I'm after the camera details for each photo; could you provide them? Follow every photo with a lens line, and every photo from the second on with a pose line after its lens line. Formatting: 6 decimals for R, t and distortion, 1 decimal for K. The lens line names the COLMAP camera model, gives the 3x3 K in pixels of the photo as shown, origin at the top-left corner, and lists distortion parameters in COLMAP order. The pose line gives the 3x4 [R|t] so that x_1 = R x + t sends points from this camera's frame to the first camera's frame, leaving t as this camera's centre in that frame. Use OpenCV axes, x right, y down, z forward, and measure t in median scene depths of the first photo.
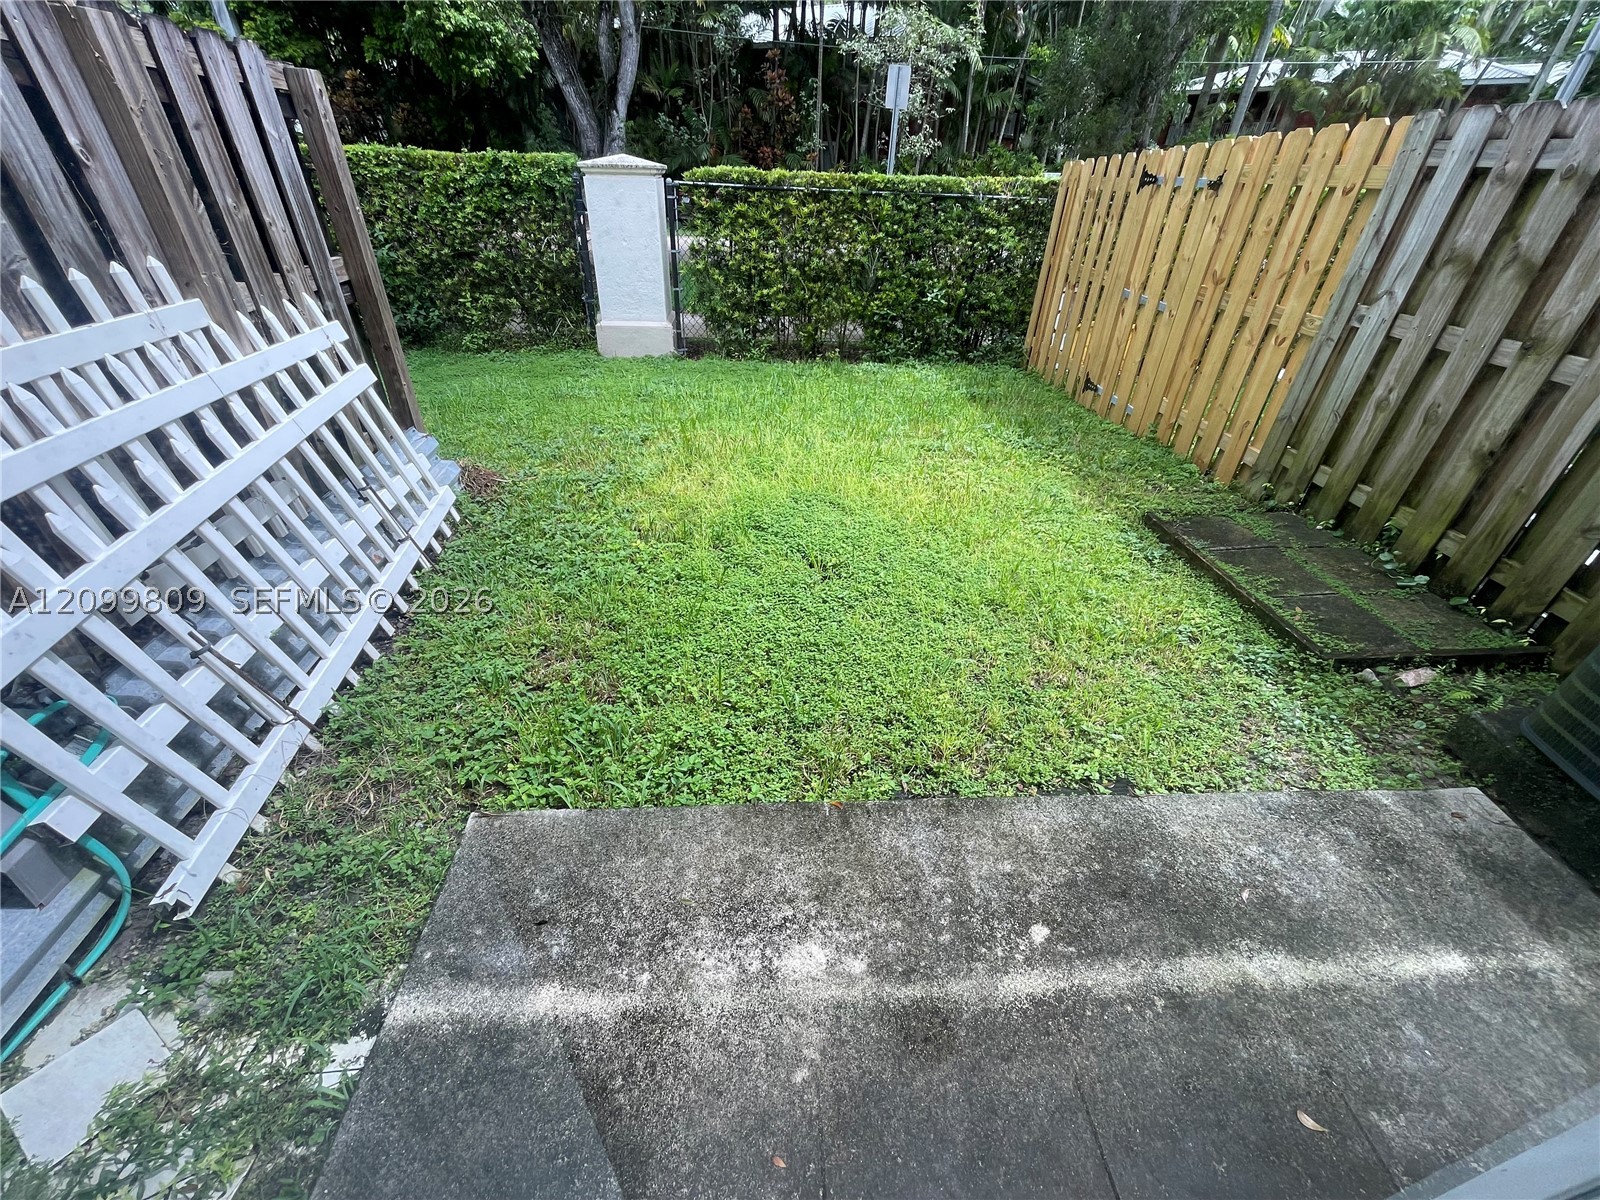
lens RADIAL K [[649.4, 0, 800.0], [0, 649.4, 600.0], [0, 0, 1]] dist [-0.001977, -0.000207]
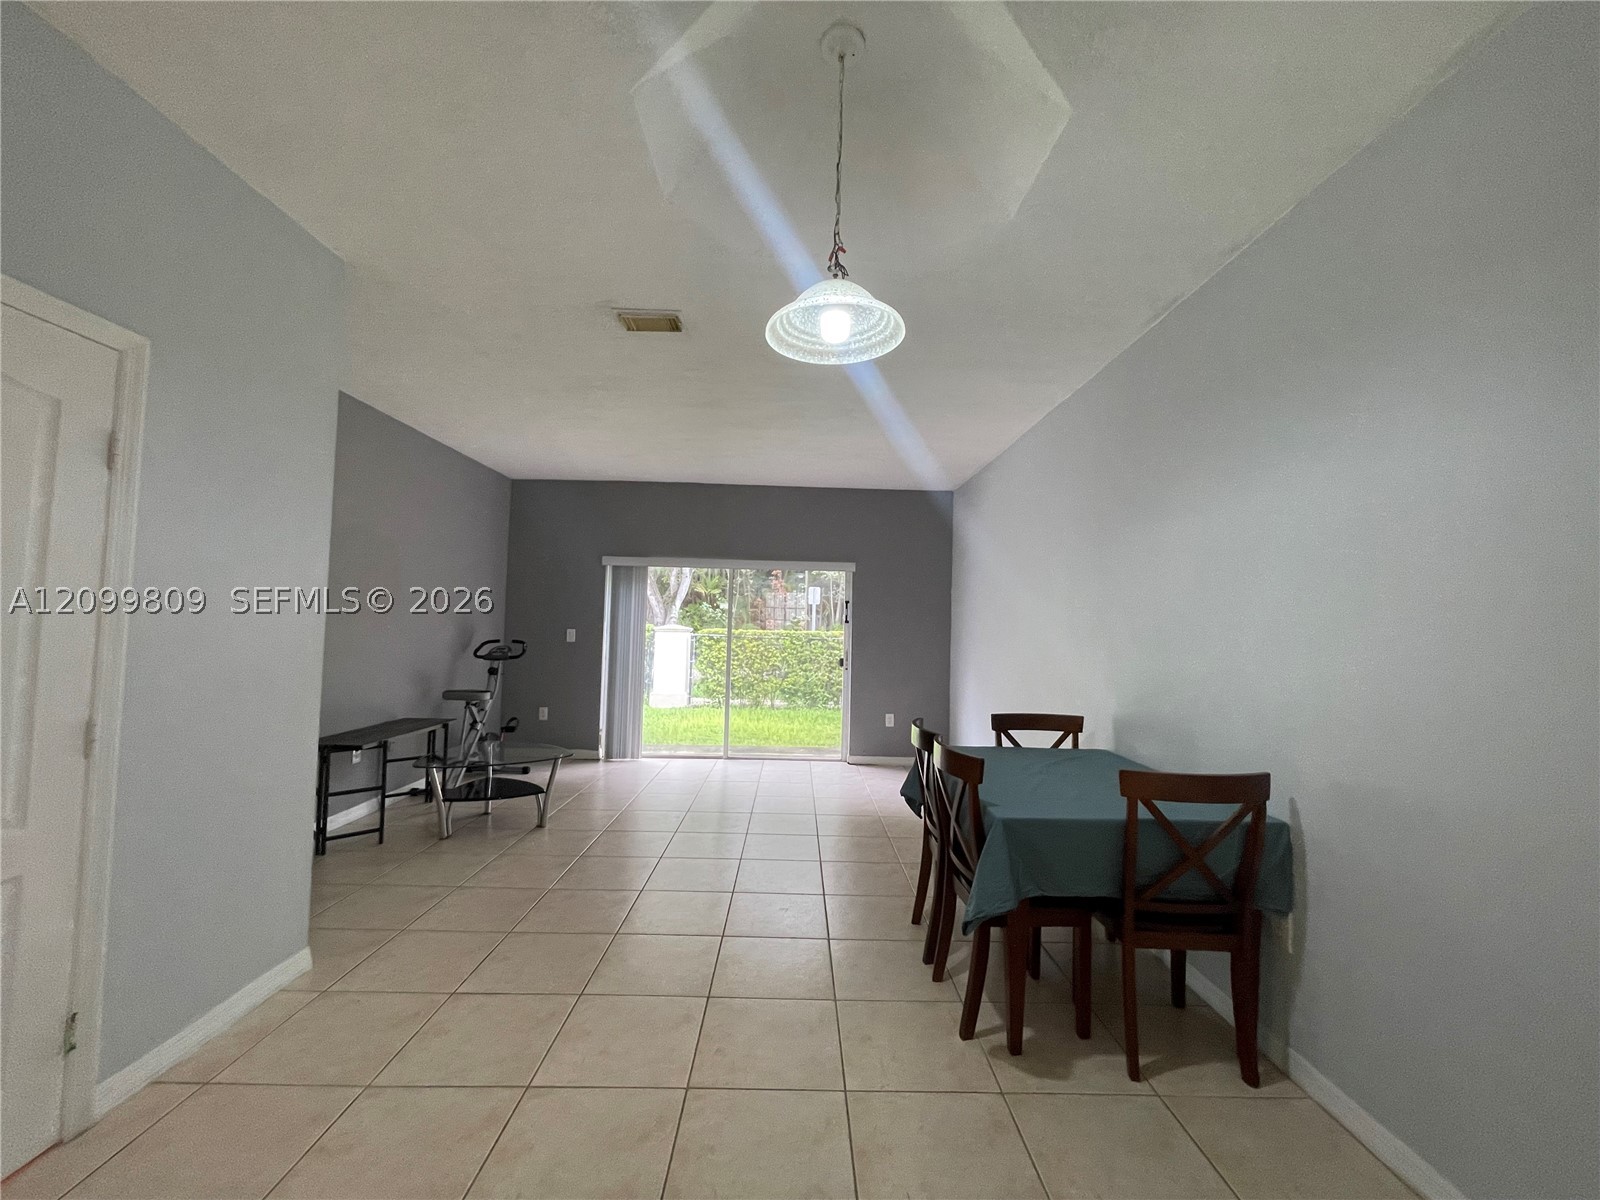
lens RADIAL K [[649.4, 0, 800.0], [0, 649.4, 600.0], [0, 0, 1]] dist [-0.001977, -0.000207]
pose [[0.999171, -0.012336, -0.038801, 0.231176], [-0.013128, 0.804481, -0.593833, 0.525932], [0.038540, 0.593850, 0.803652, -0.770828]]
